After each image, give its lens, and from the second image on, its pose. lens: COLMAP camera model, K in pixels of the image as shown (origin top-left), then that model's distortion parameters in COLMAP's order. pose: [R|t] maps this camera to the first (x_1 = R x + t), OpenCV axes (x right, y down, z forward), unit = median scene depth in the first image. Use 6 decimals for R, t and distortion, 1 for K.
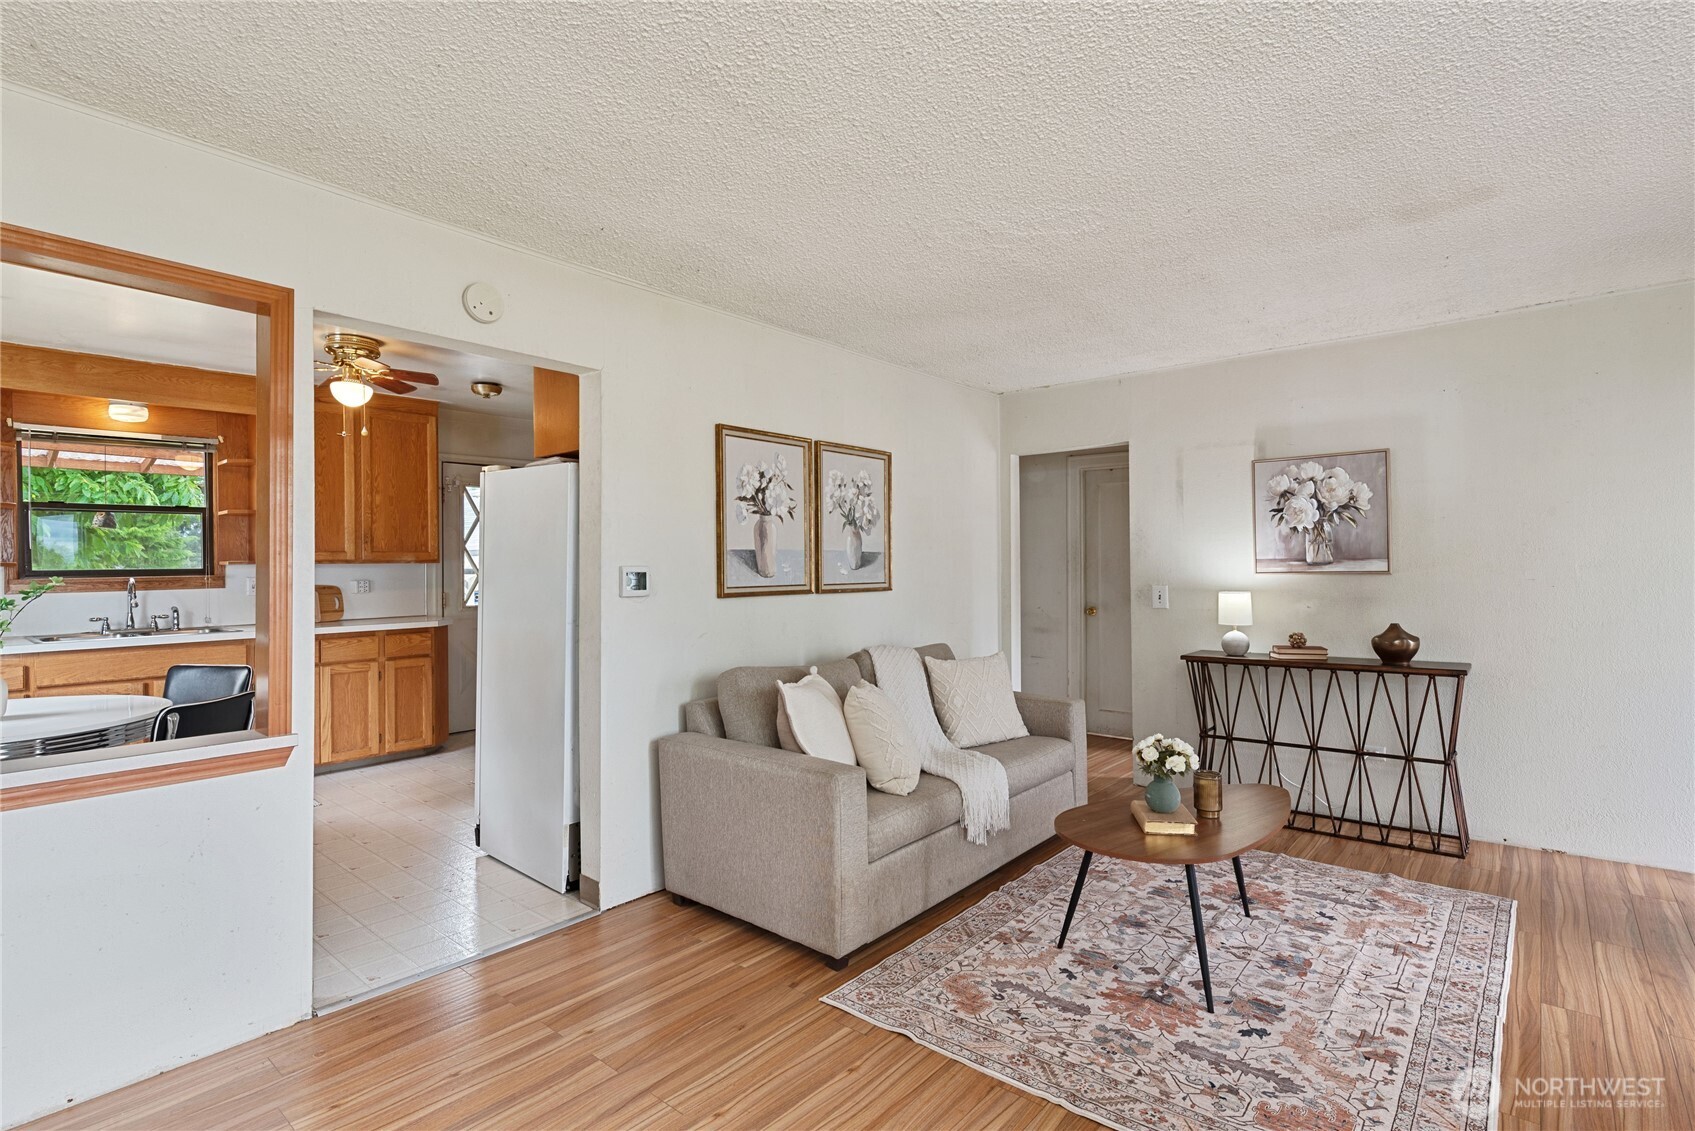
lens RADIAL K [[812.6, 0, 844.2], [0, 812.6, 561.8], [0, 0, 1]] dist [0.001757, -0.000270]
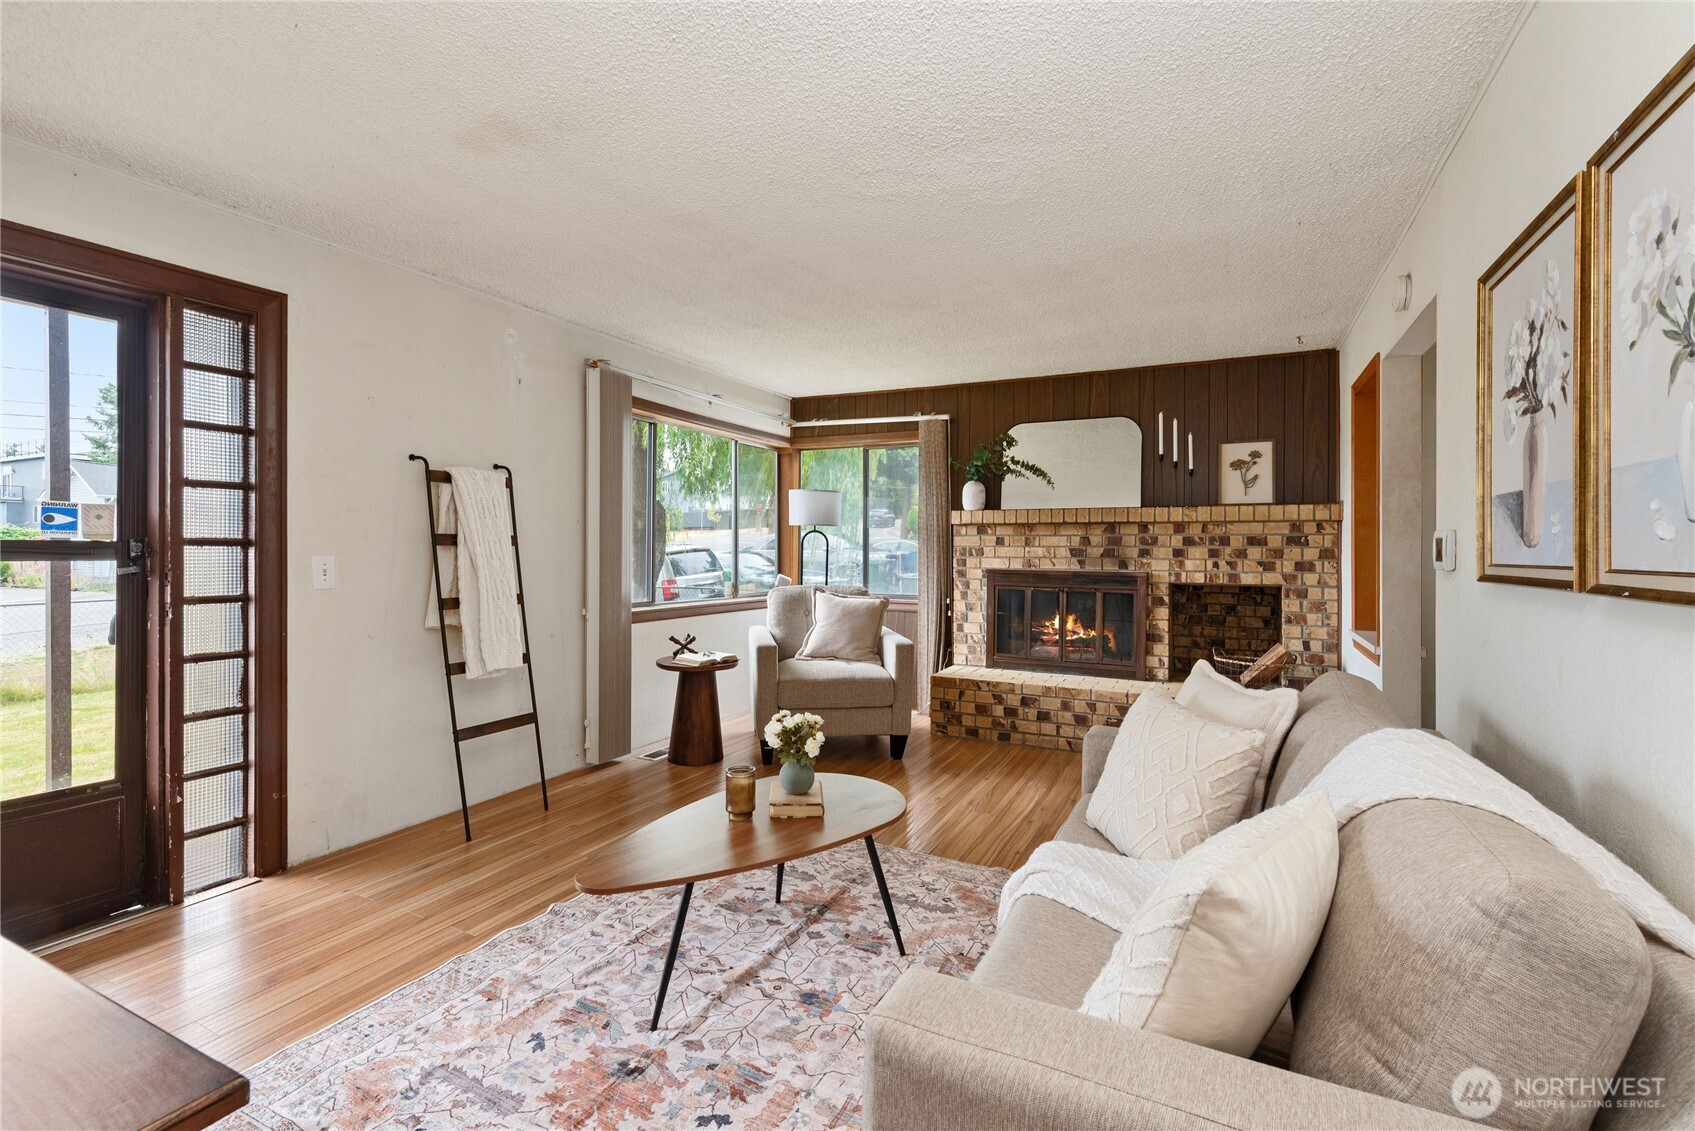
lens RADIAL K [[774.7, 0, 830.8], [0, 774.7, 552.7], [0, 0, 1]] dist [-0.010566, 0.001088]
pose [[-0.975423, 0.006299, -0.220251, 0.343292], [0.007055, 0.999972, -0.002645, 0.018085], [0.220228, -0.004134, -0.975440, 1.180828]]
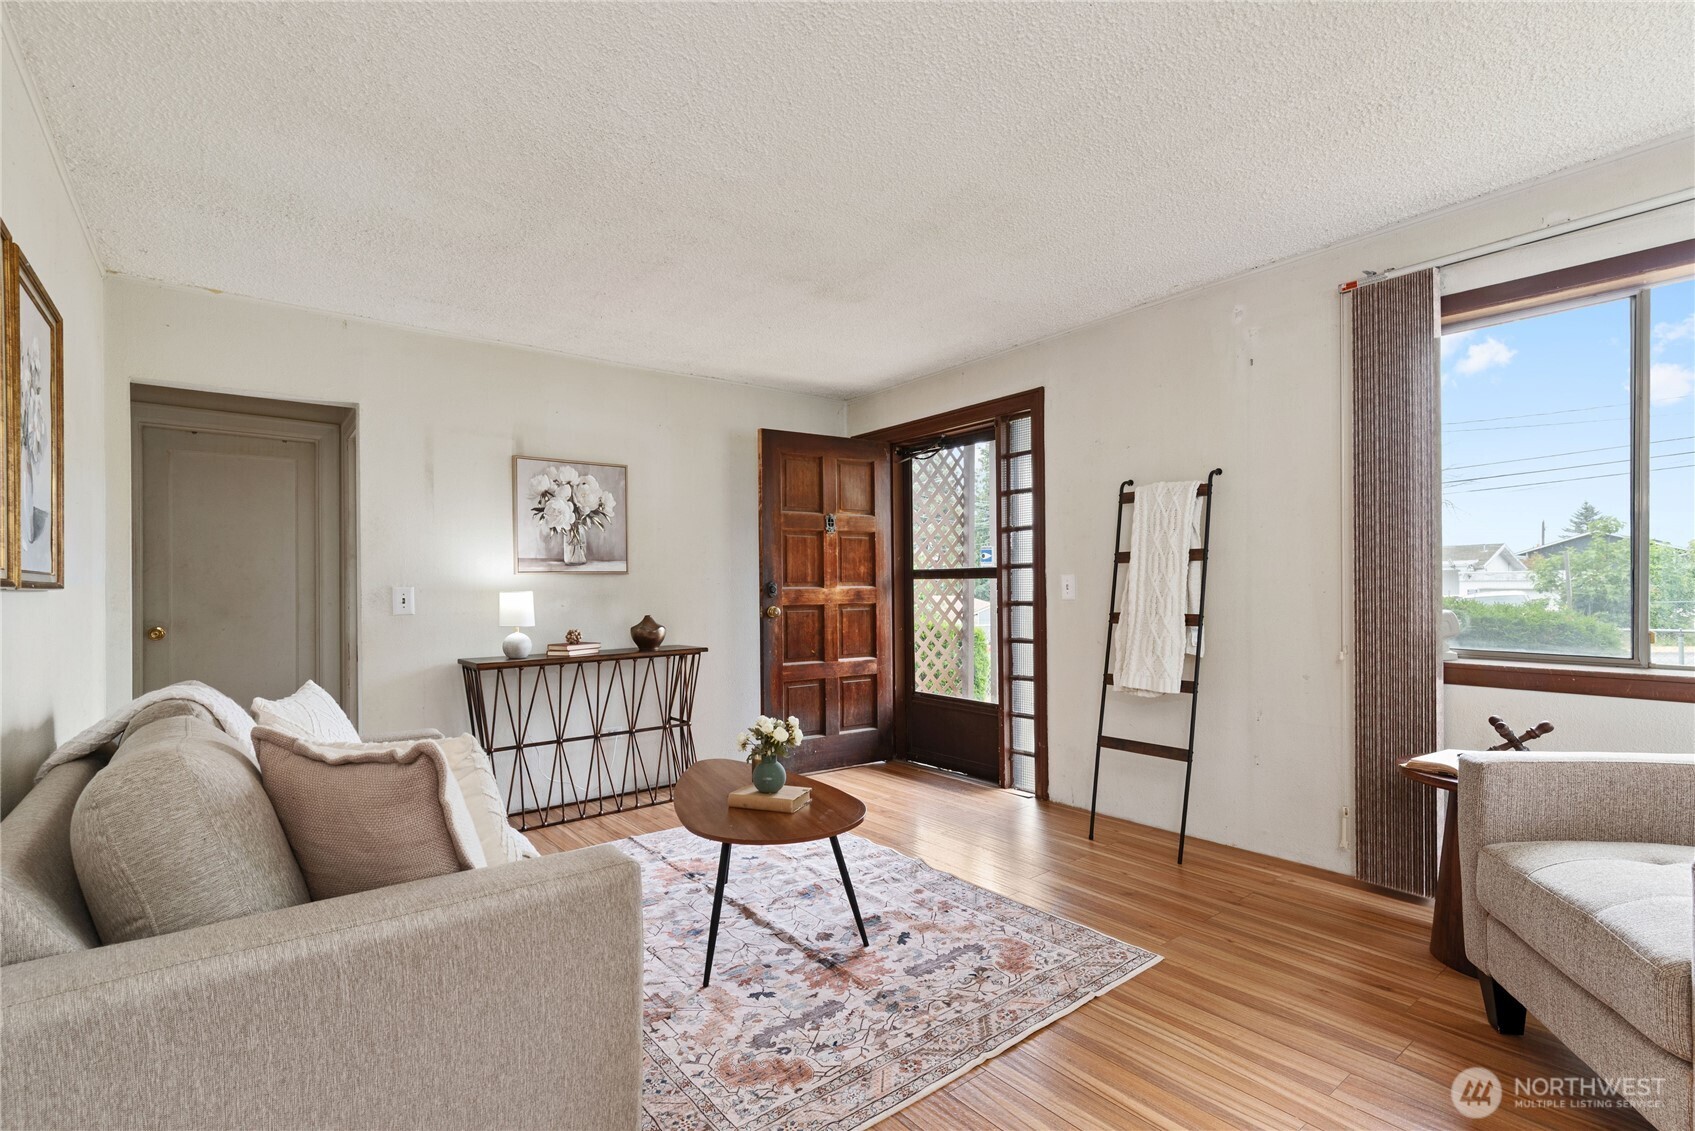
lens RADIAL K [[774.7, 0, 846.8], [0, 774.7, 598.2], [0, 0, 1]] dist [-0.010566, 0.001088]
pose [[0.206105, -0.006337, 0.978509, -0.323321], [-0.002281, 0.999973, 0.006956, 0.038609], [-0.978527, -0.003666, 0.206085, 0.444304]]
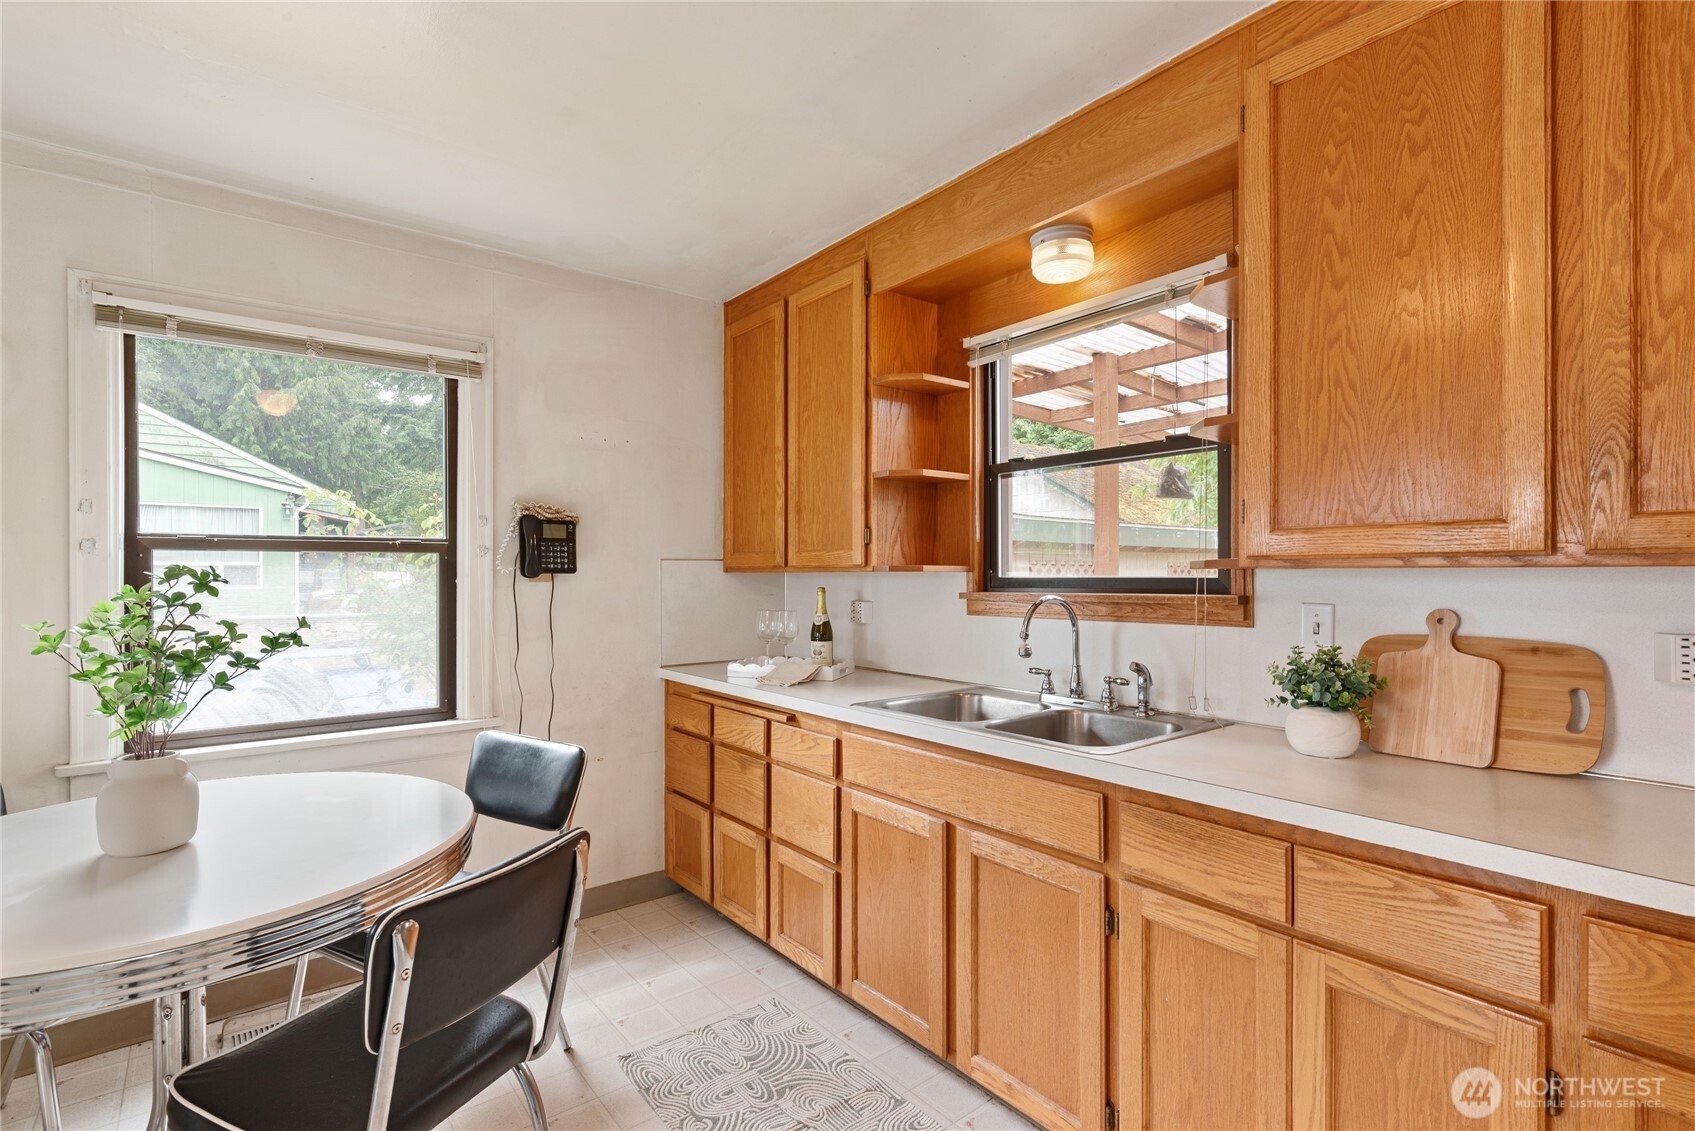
lens RADIAL K [[812.6, 0, 835.3], [0, 812.6, 571.0], [0, 0, 1]] dist [0.001757, -0.000270]
pose [[-0.202387, 0.010832, -0.979246, -0.395434], [0.008351, 0.999922, 0.009335, -0.000711], [0.979270, -0.006289, -0.202462, 1.041809]]
